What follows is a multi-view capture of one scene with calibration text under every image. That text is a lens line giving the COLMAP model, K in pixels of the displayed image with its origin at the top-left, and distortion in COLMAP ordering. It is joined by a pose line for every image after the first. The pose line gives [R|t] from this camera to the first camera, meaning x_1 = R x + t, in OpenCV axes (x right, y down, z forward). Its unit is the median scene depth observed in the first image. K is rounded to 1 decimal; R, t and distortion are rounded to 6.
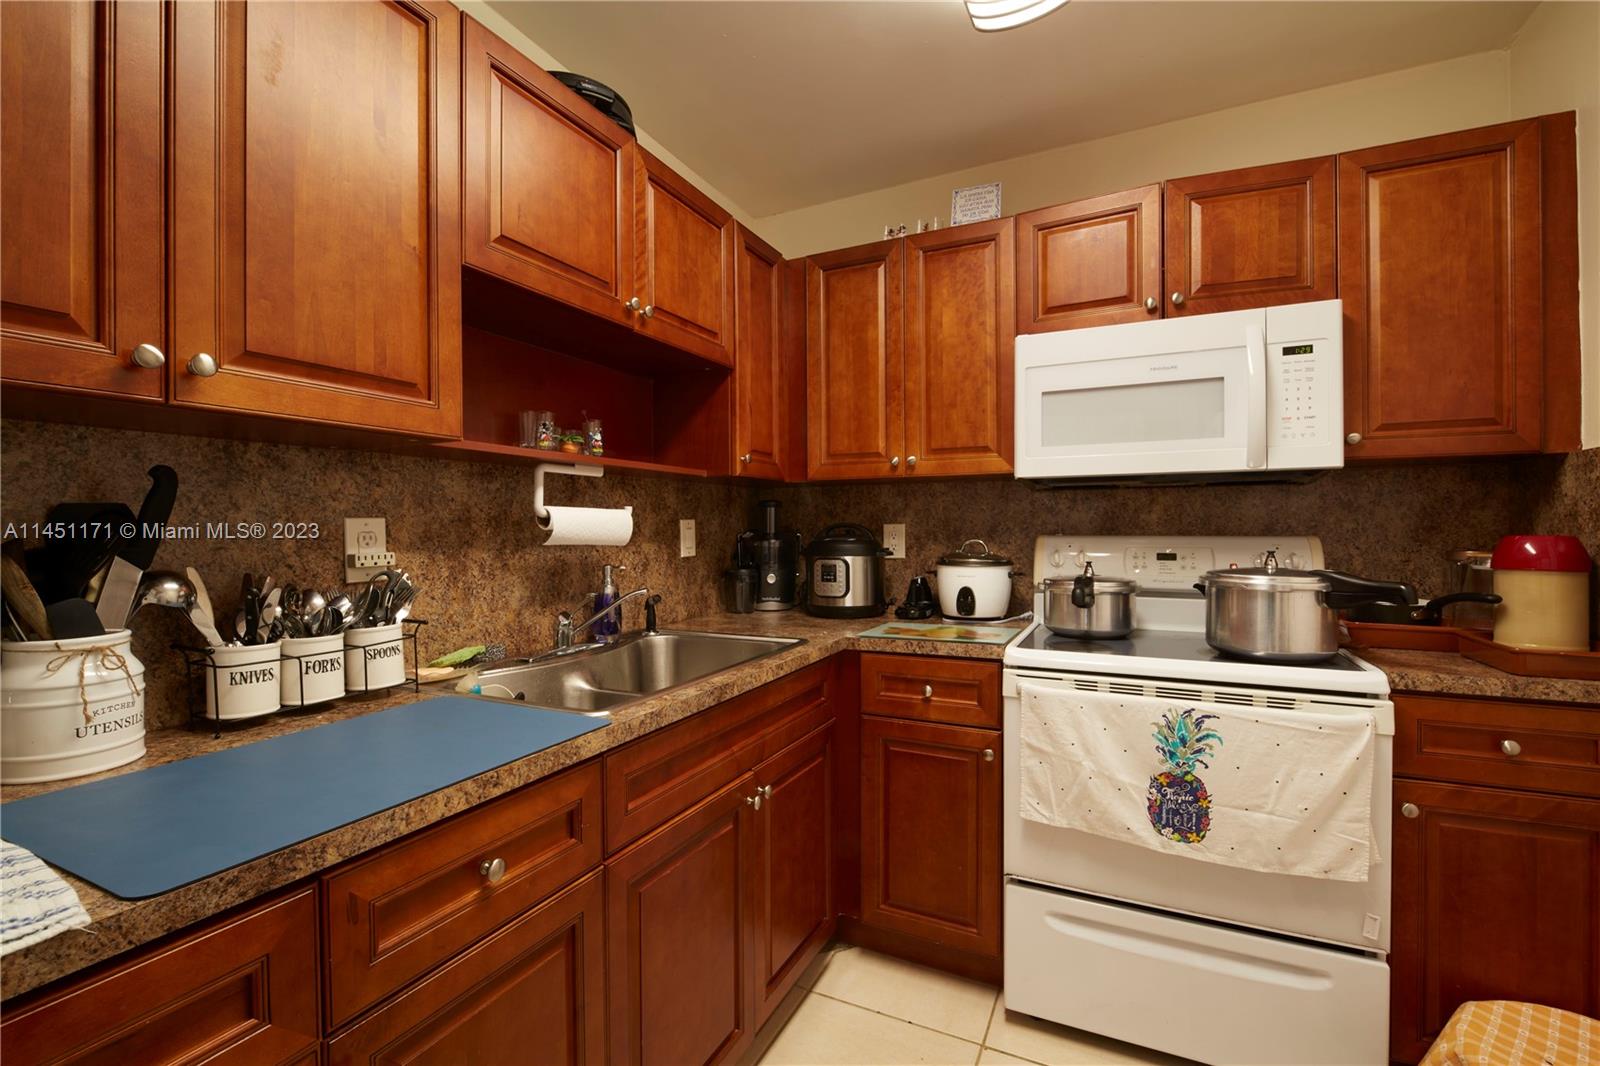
lens RADIAL K [[706.2, 0, 792.7], [0, 706.2, 532.3], [0, 0, 1]] dist [-0.011344, -0.001650]
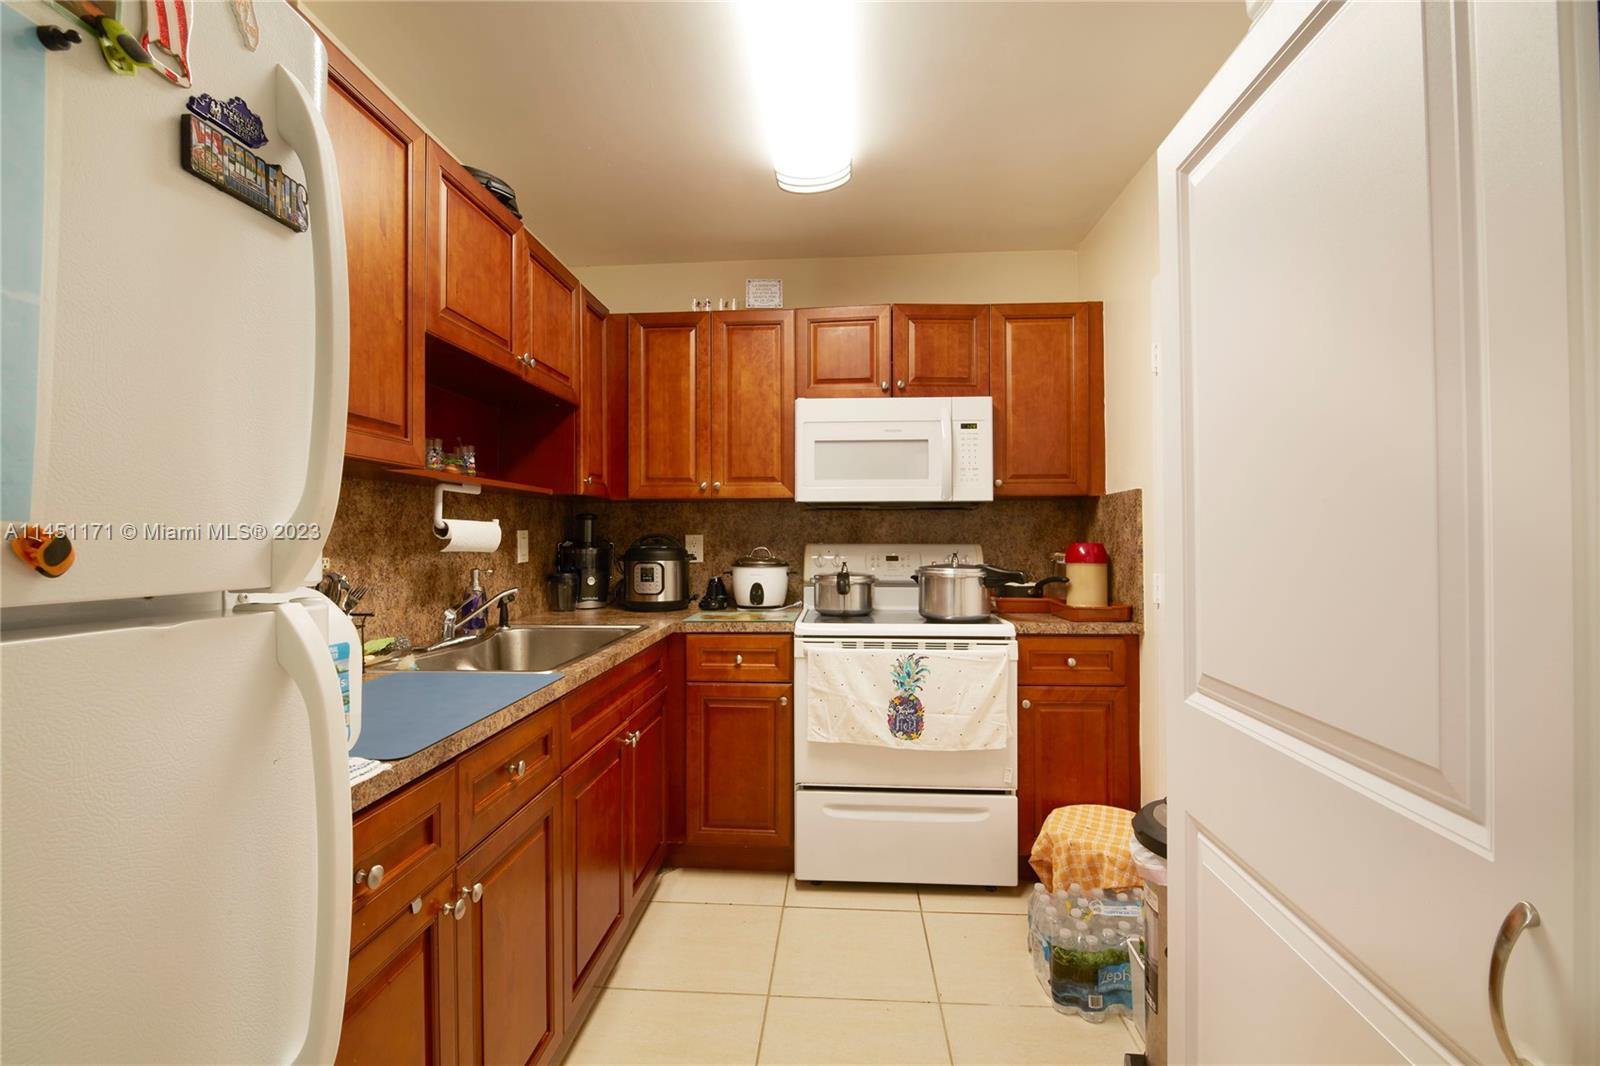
lens RADIAL K [[706.2, 0, 801.2], [0, 706.2, 531.7], [0, 0, 1]] dist [-0.011344, -0.001650]
pose [[0.923416, 0.005556, 0.383761, -0.234583], [0.000033, 0.999894, -0.014554, 0.001566], [-0.383802, 0.013452, 0.923318, -0.315846]]
